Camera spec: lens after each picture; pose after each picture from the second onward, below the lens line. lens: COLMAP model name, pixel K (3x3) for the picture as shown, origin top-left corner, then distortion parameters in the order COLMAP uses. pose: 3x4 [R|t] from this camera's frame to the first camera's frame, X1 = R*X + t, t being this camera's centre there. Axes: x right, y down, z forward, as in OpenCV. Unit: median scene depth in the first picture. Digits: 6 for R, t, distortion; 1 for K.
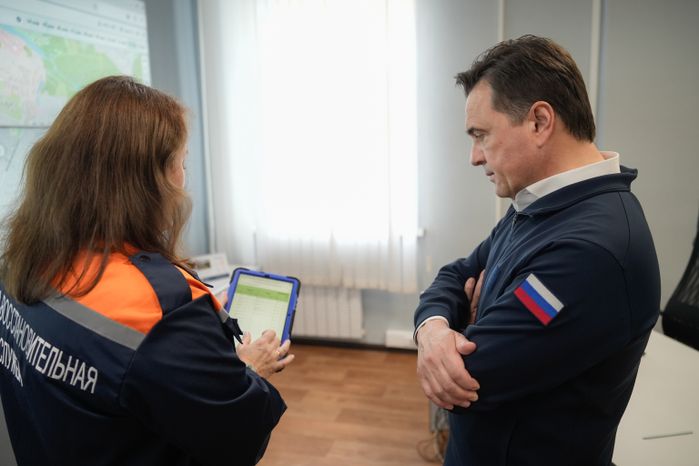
lens RADIAL K [[538.0, 0, 349.5], [0, 538.0, 233.0], [0, 0, 1]] dist [-0.039183, 0.004153]
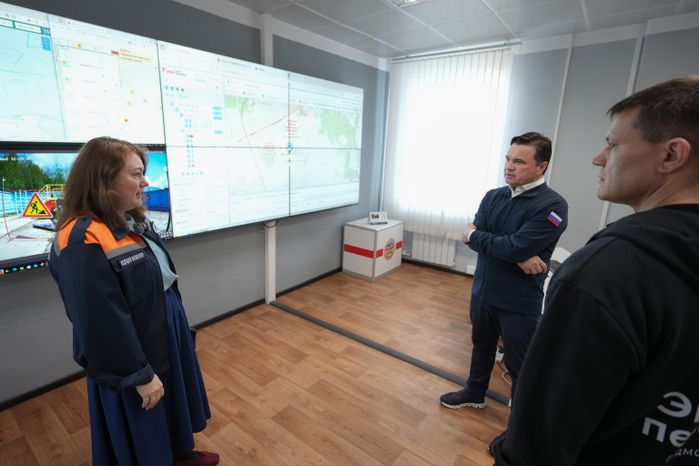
lens RADIAL K [[353.4, 0, 326.0], [0, 353.4, 232.4], [0, 0, 1]] dist [0.000254, 0.001236]
pose [[0.910744, 0.138304, -0.389124, 0.093834], [-0.113528, 0.989798, 0.086087, 0.025117], [0.397060, -0.034227, 0.917154, -0.331243]]
